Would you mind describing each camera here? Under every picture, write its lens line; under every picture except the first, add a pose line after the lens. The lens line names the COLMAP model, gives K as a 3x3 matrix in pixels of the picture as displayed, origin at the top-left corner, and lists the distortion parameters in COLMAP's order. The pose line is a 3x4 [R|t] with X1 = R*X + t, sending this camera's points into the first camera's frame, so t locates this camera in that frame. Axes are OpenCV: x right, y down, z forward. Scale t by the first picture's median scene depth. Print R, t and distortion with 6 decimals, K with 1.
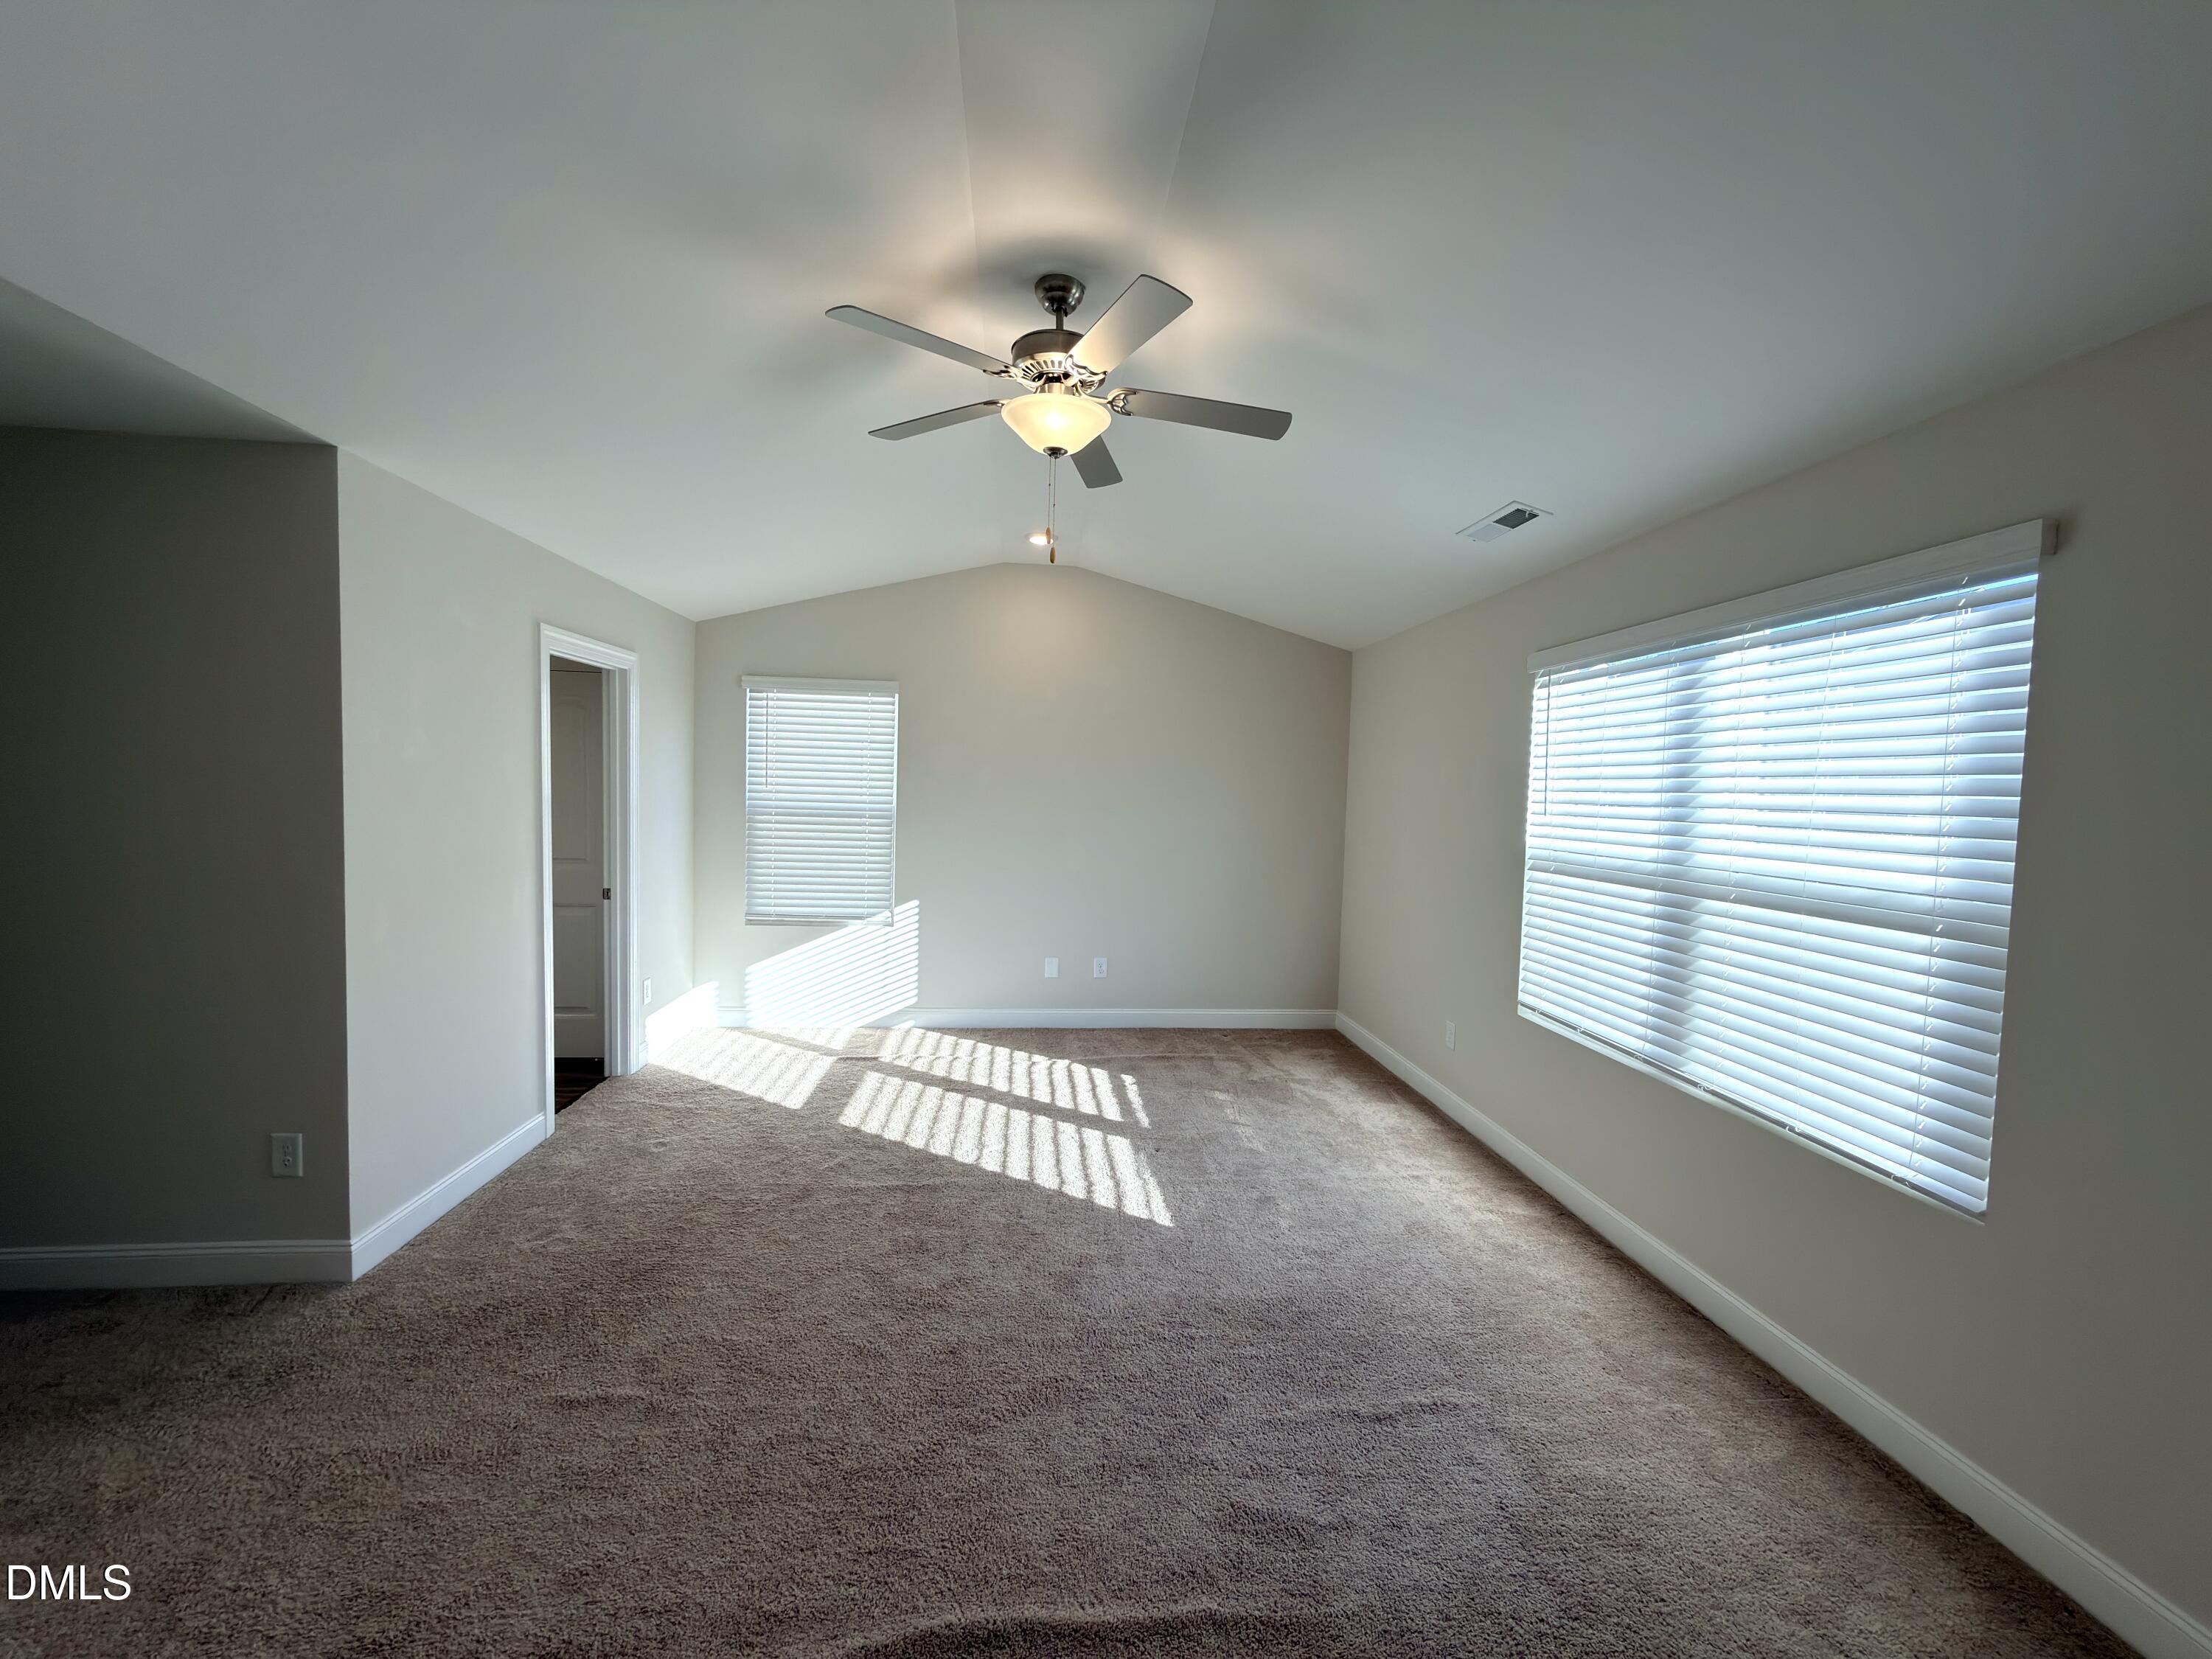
lens RADIAL K [[879.9, 0, 1097.2], [0, 879.9, 828.0], [0, 0, 1]] dist [-0.000058, 0.000257]
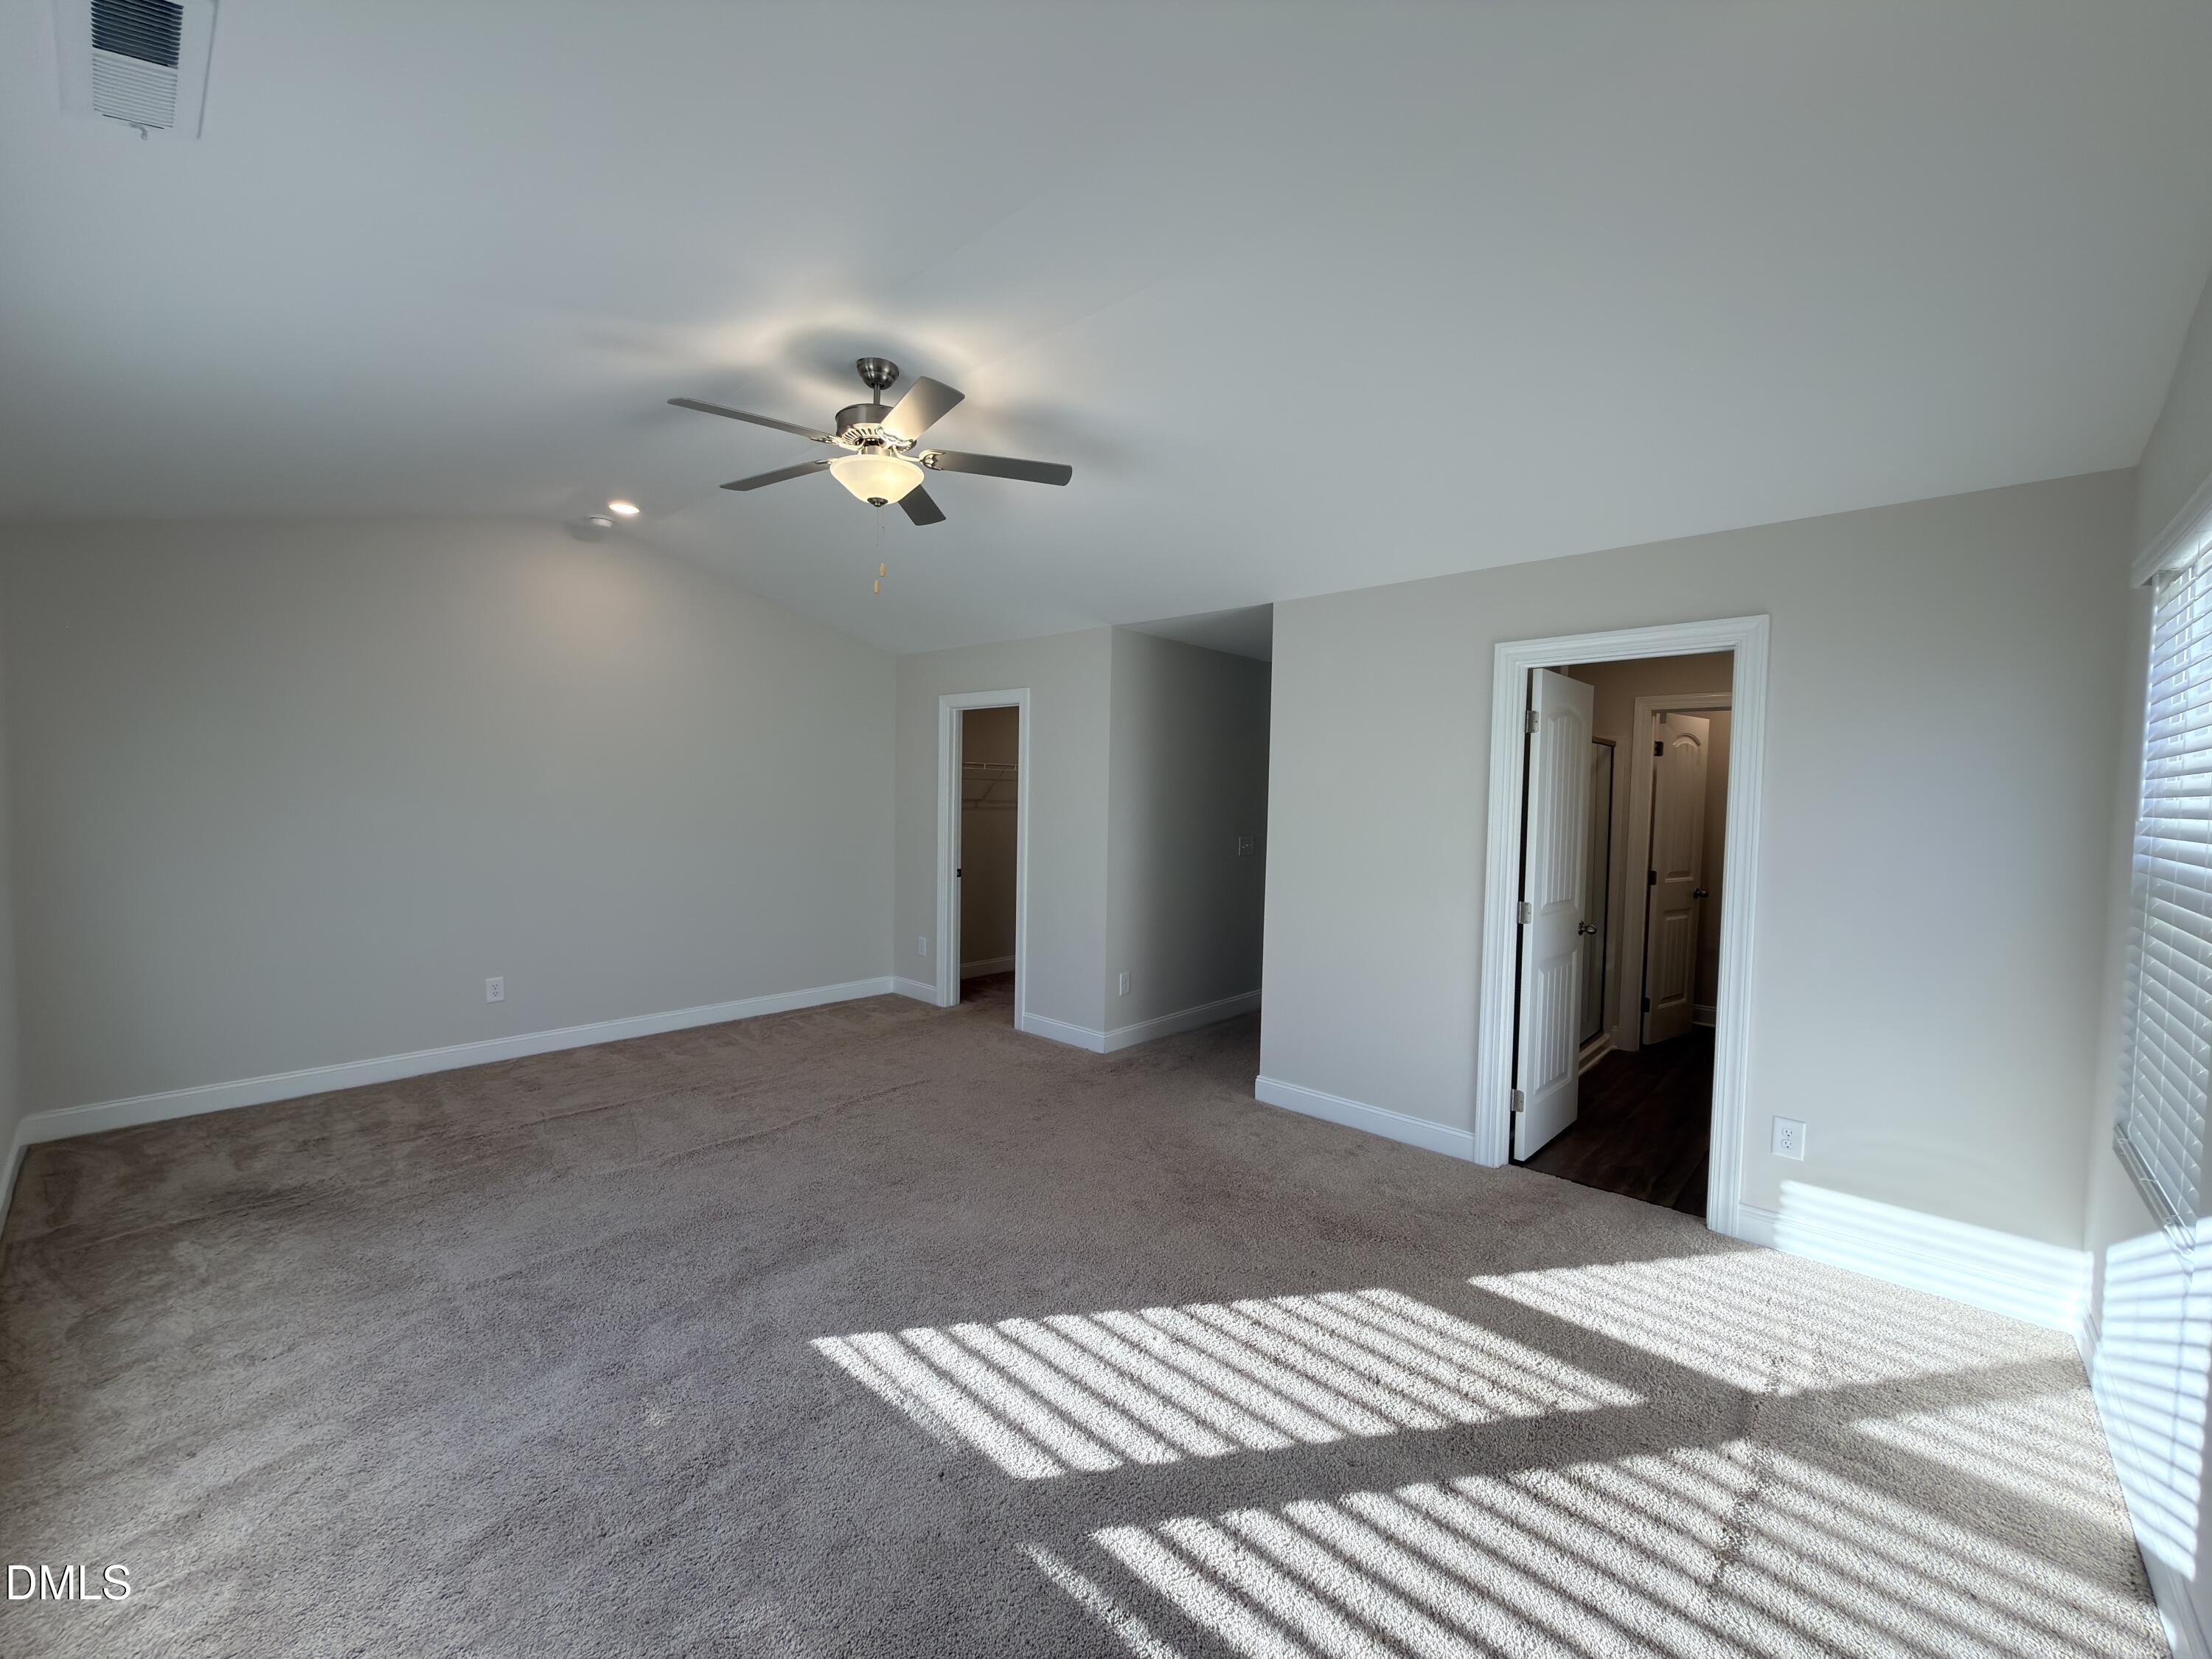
lens RADIAL K [[879.9, 0, 1103.5], [0, 879.9, 827.1], [0, 0, 1]] dist [-0.000058, 0.000257]
pose [[-0.735342, -0.016383, -0.677499, 0.348917], [-0.068911, 0.996334, 0.050701, -0.041236], [0.674184, 0.083970, -0.733774, 1.393056]]
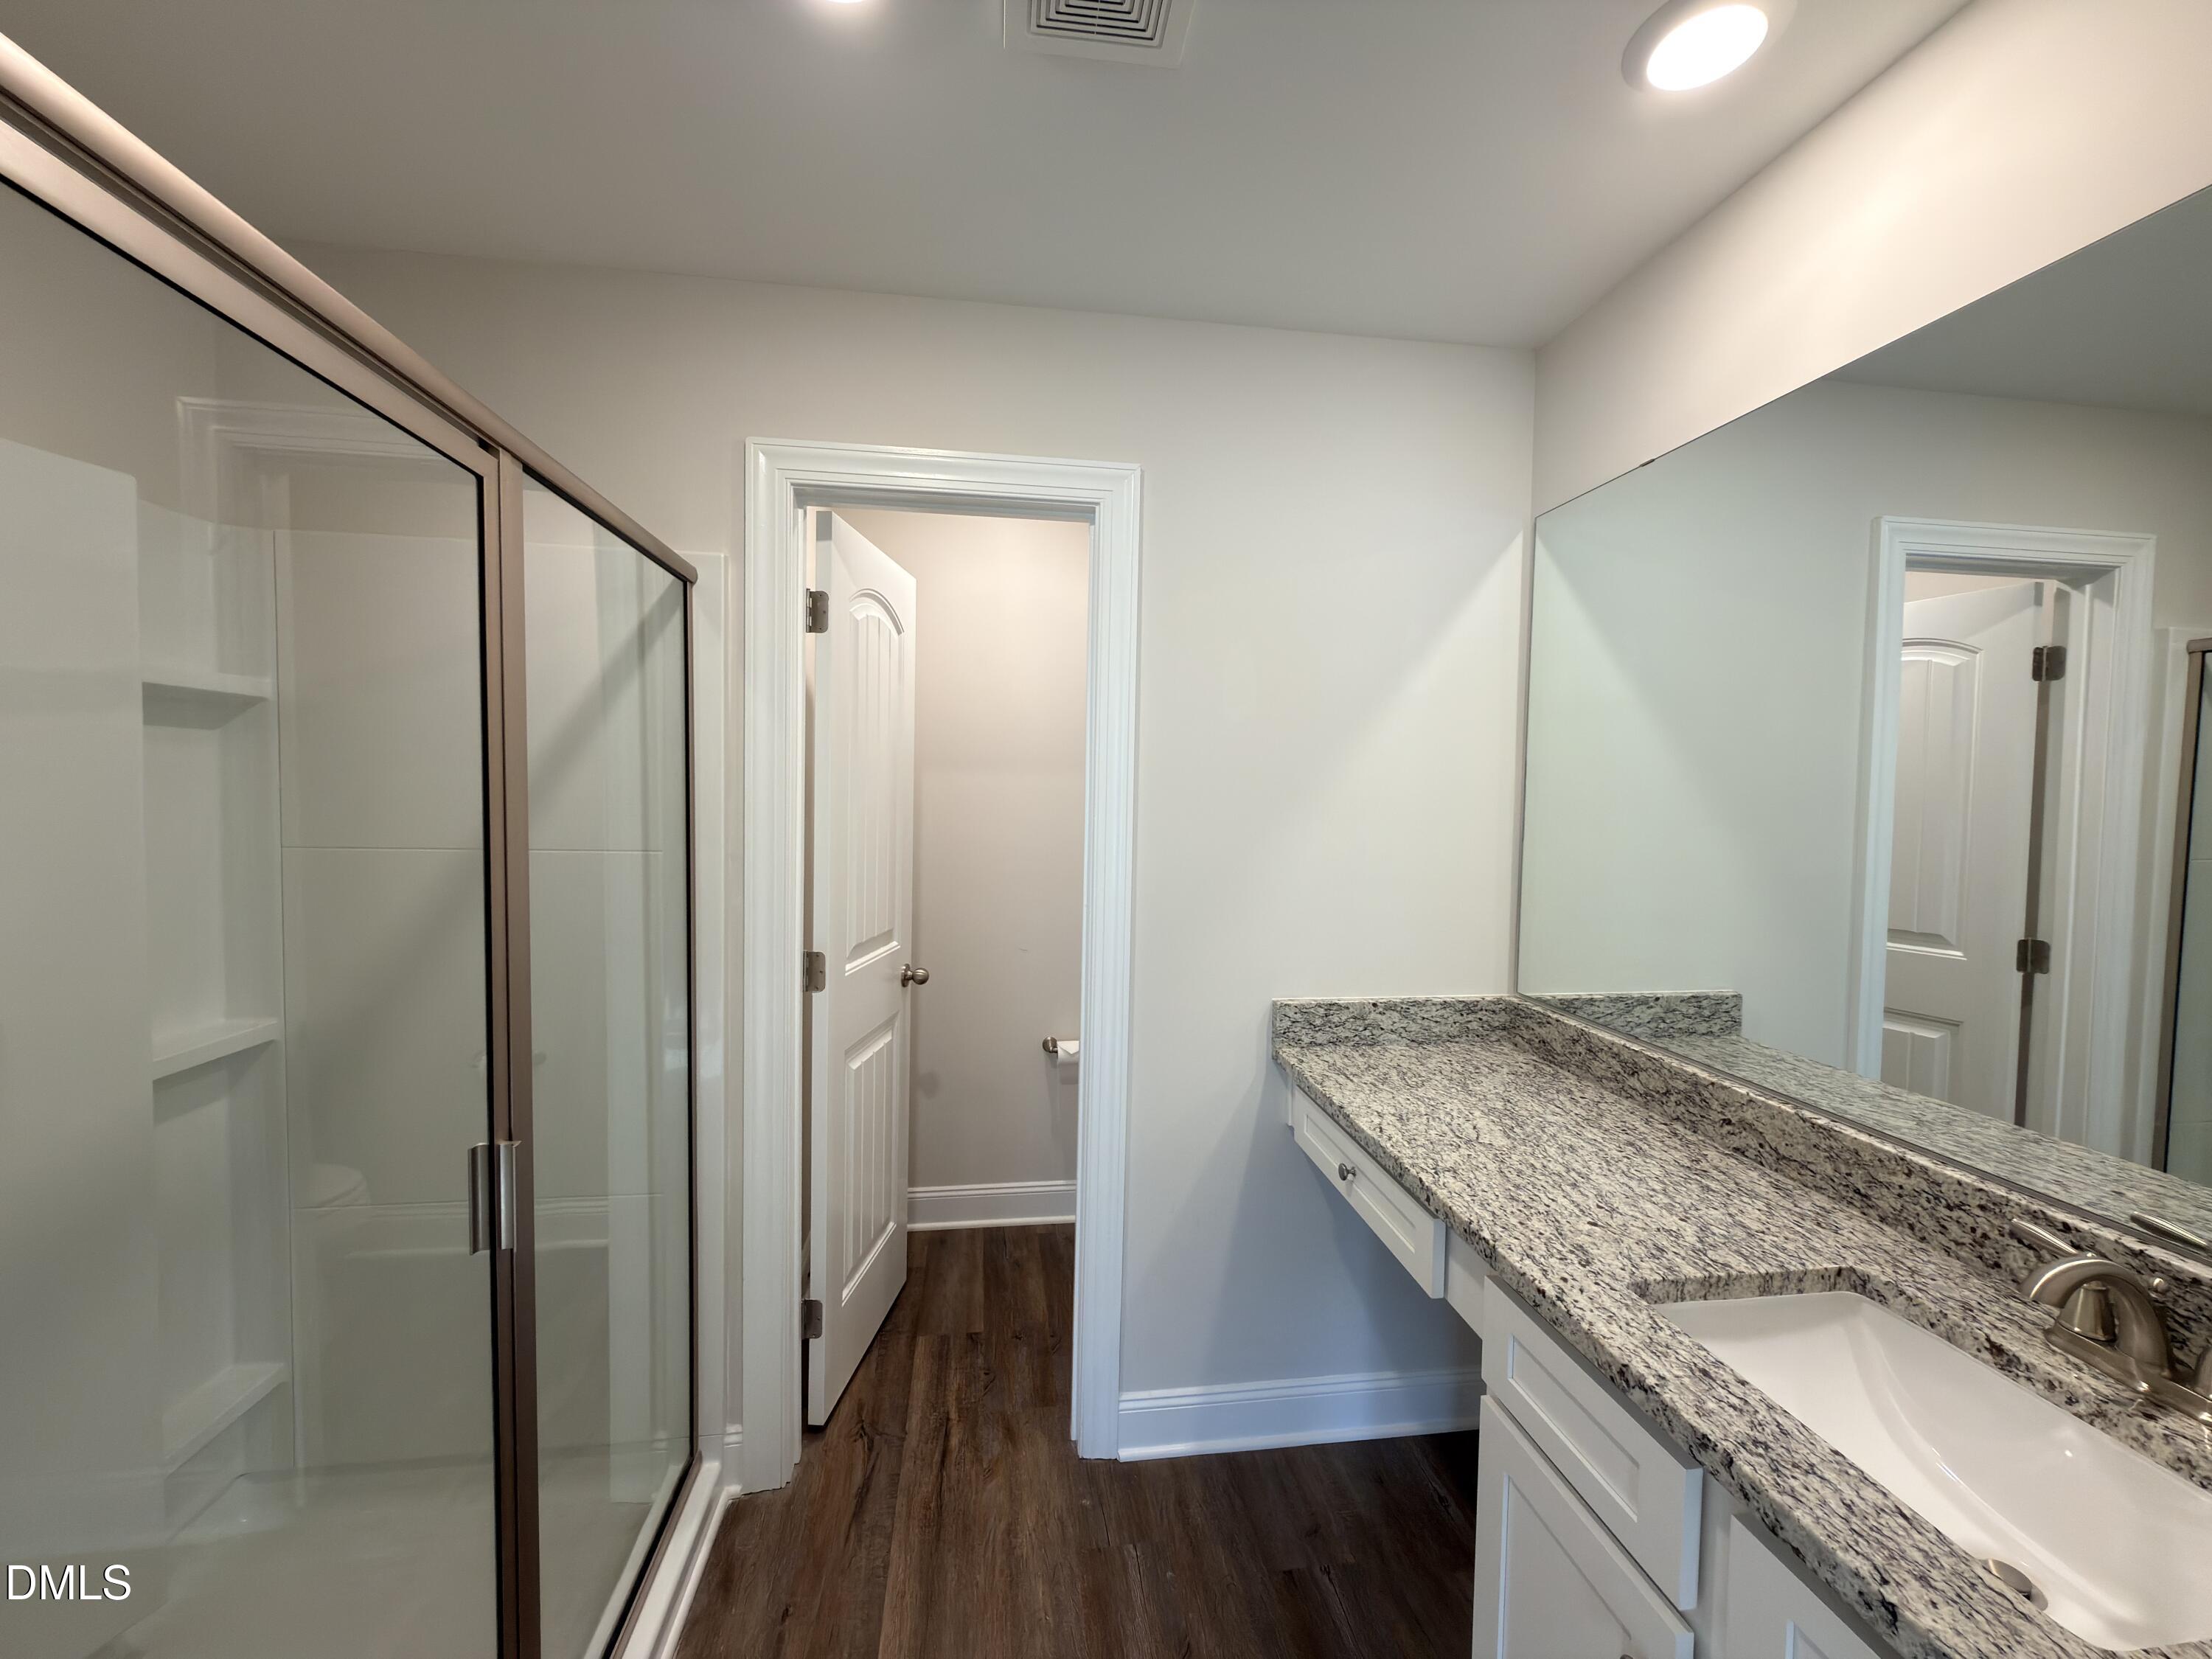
lens RADIAL K [[879.9, 0, 1105.0], [0, 879.9, 828.2], [0, 0, 1]] dist [-0.000058, 0.000257]
pose [[0.049701, 0.019173, -0.998580, -0.811485], [-0.056764, 0.998254, 0.016342, -0.048987], [0.997150, 0.055871, 0.050703, 1.075296]]
